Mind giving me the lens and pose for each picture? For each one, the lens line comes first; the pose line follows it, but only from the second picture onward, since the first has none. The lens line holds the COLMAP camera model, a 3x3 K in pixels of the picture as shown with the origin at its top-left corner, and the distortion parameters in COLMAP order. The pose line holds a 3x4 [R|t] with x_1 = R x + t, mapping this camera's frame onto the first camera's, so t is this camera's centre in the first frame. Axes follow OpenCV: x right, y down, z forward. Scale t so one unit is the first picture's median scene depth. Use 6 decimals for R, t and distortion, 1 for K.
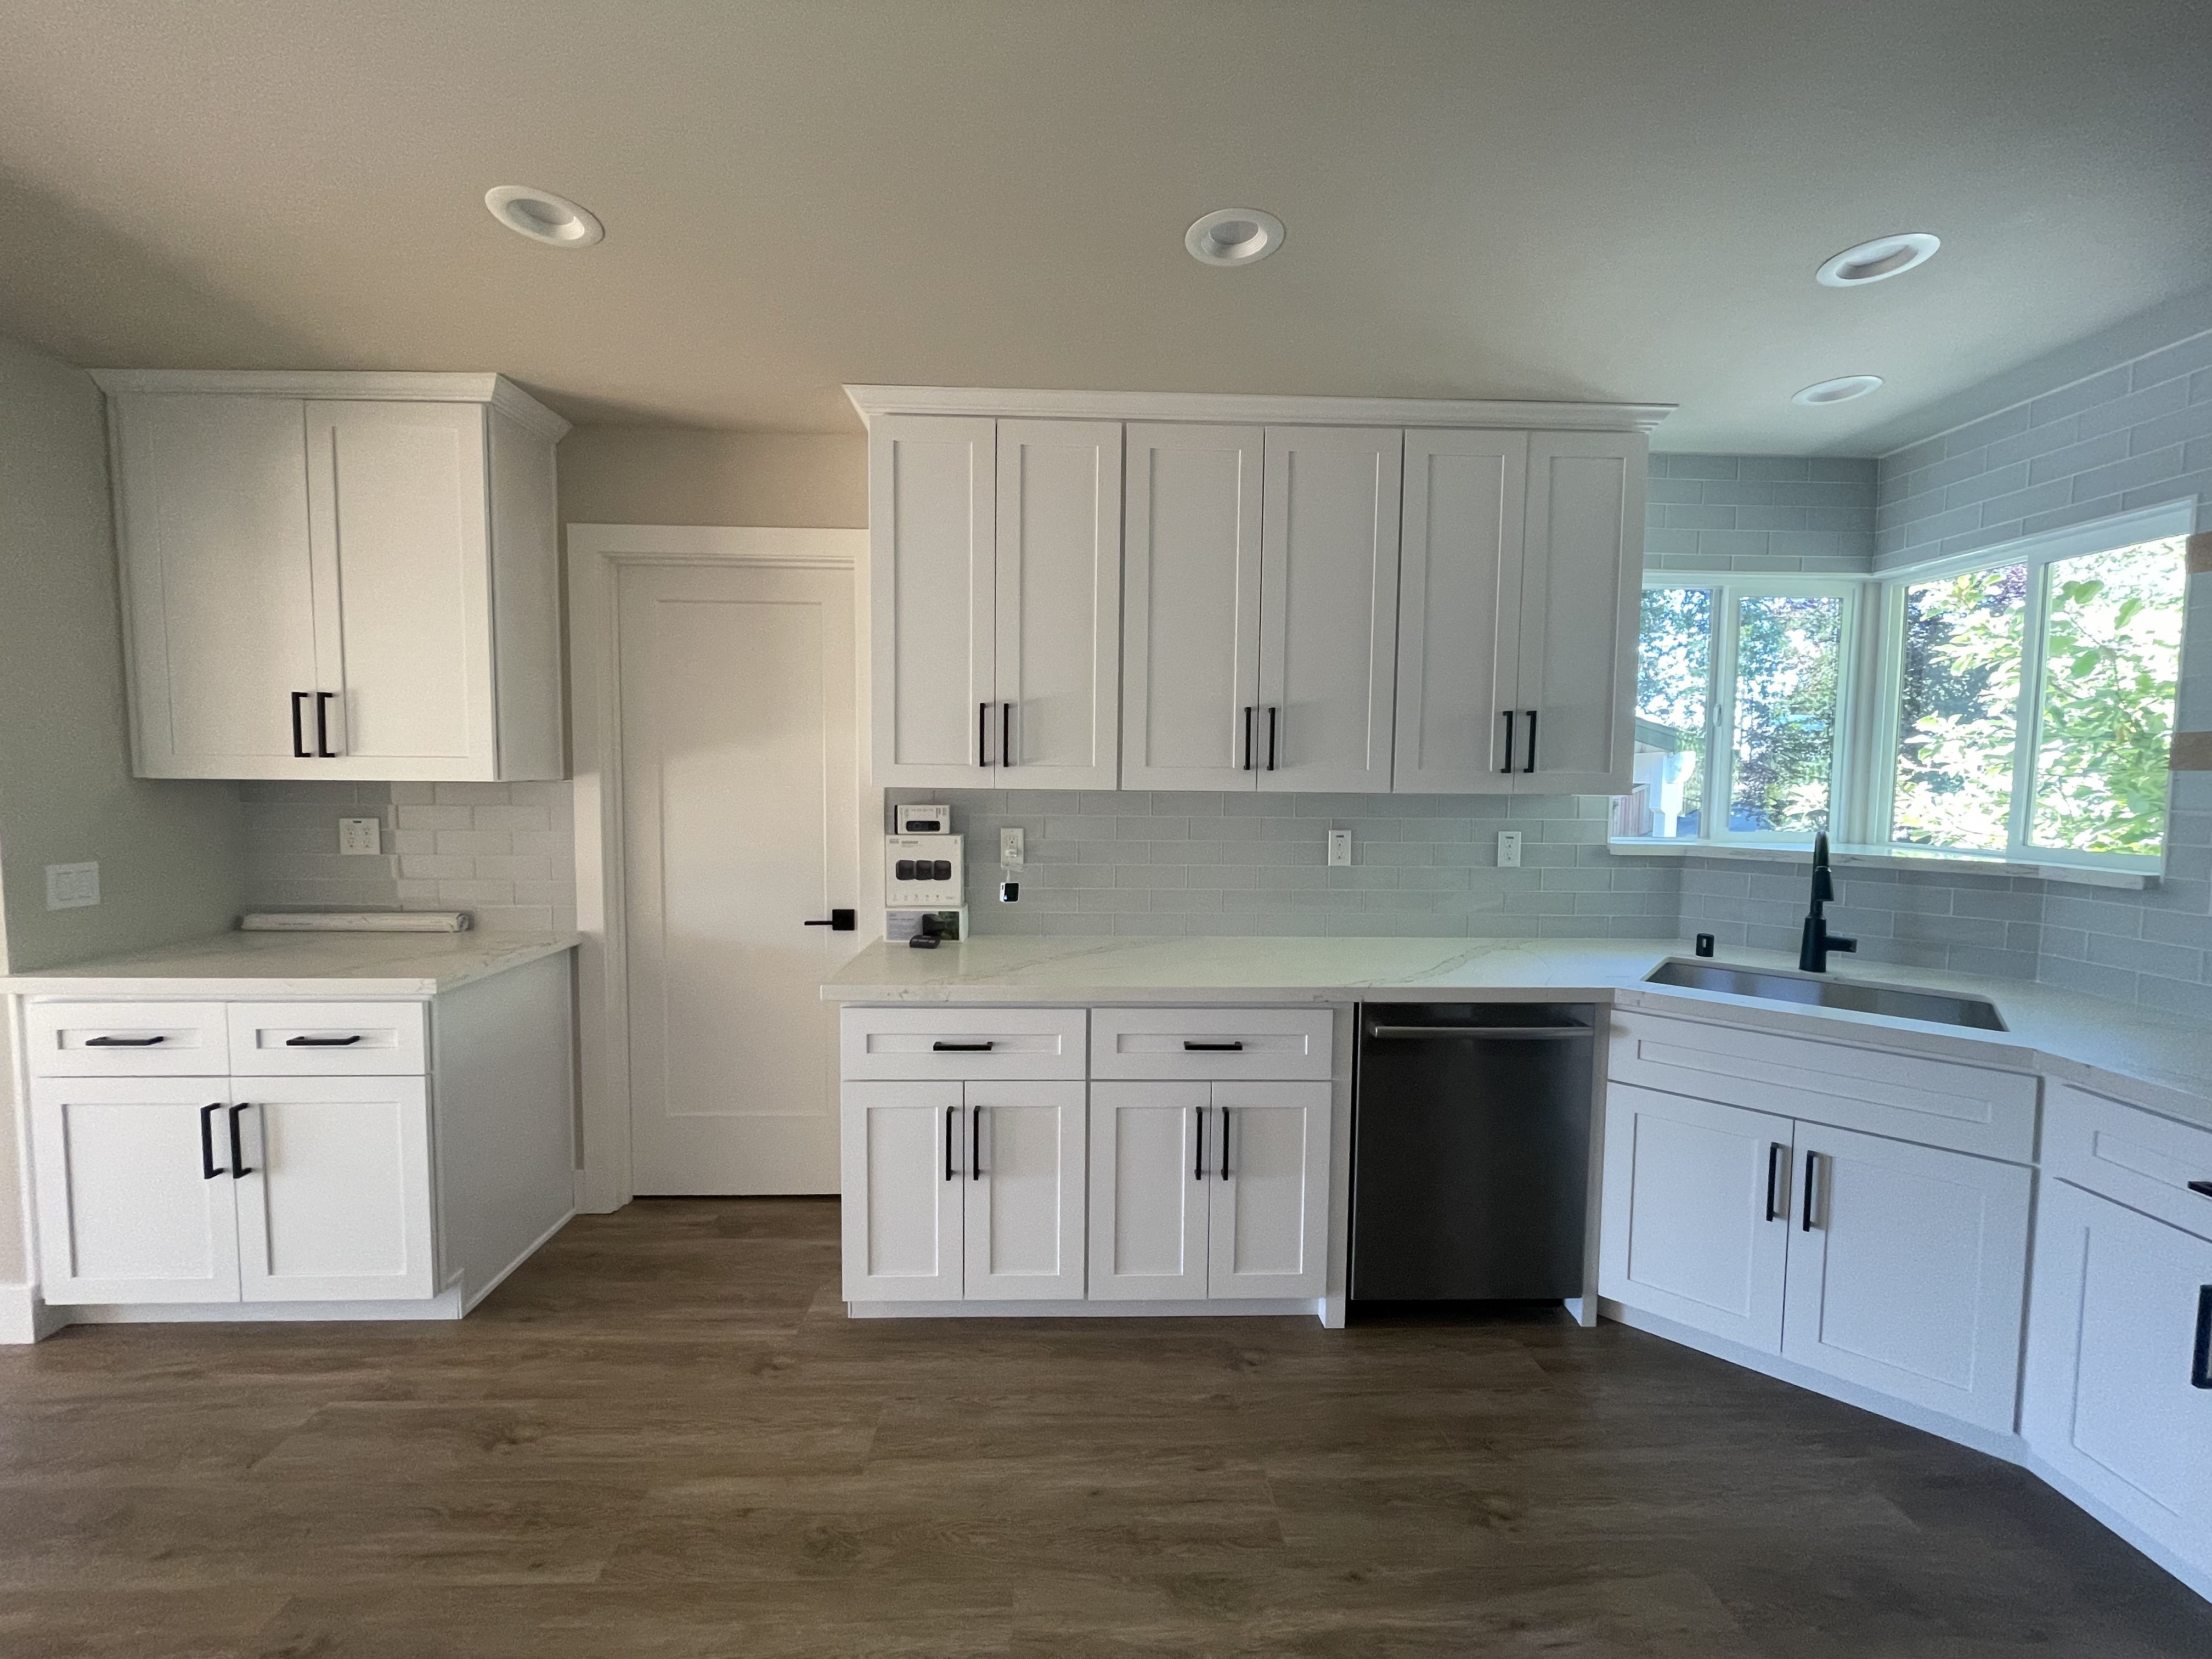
lens RADIAL K [[892.3, 0, 1097.8], [0, 892.3, 826.4], [0, 0, 1]] dist [-0.002342, 0.000375]
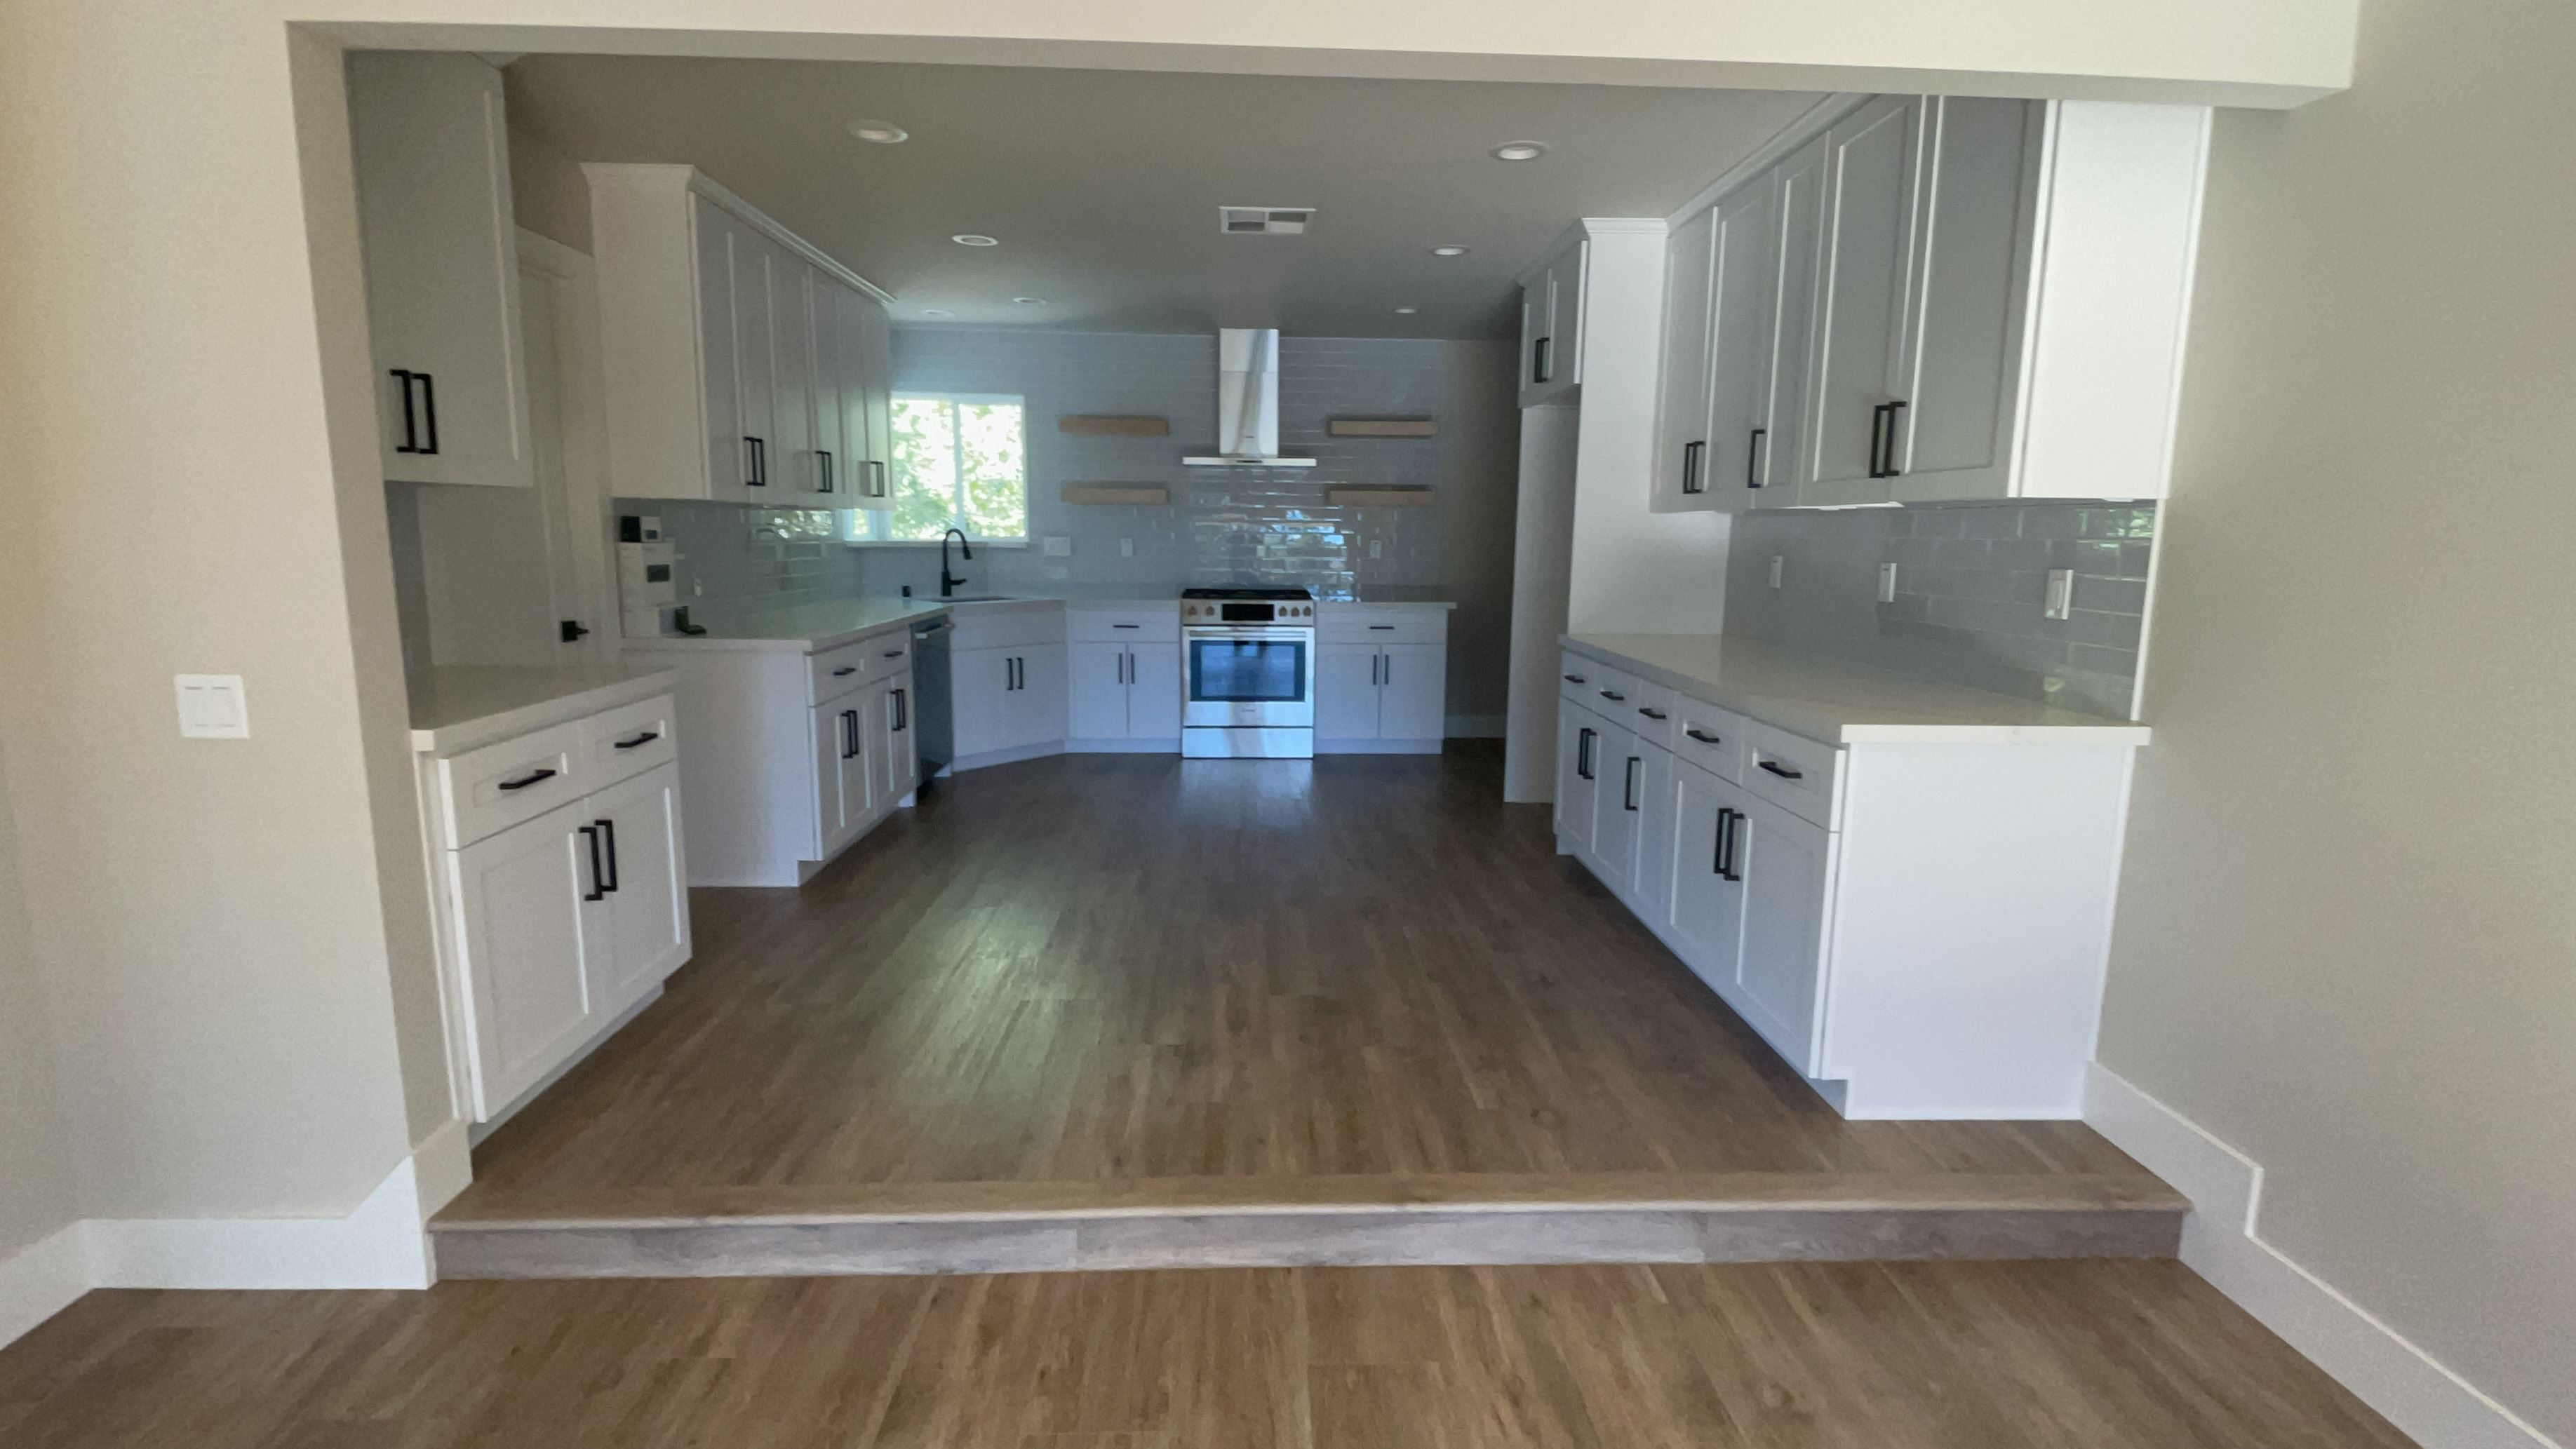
lens RADIAL K [[1148.7, 0, 1285.6], [0, 1148.7, 730.3], [0, 0, 1]] dist [0.021408, -0.001165]
pose [[0.000159, -0.182032, 0.983293, -1.977016], [0.053397, 0.981891, 0.181764, 0.022504], [-0.998573, 0.052476, 0.009876, 0.207737]]
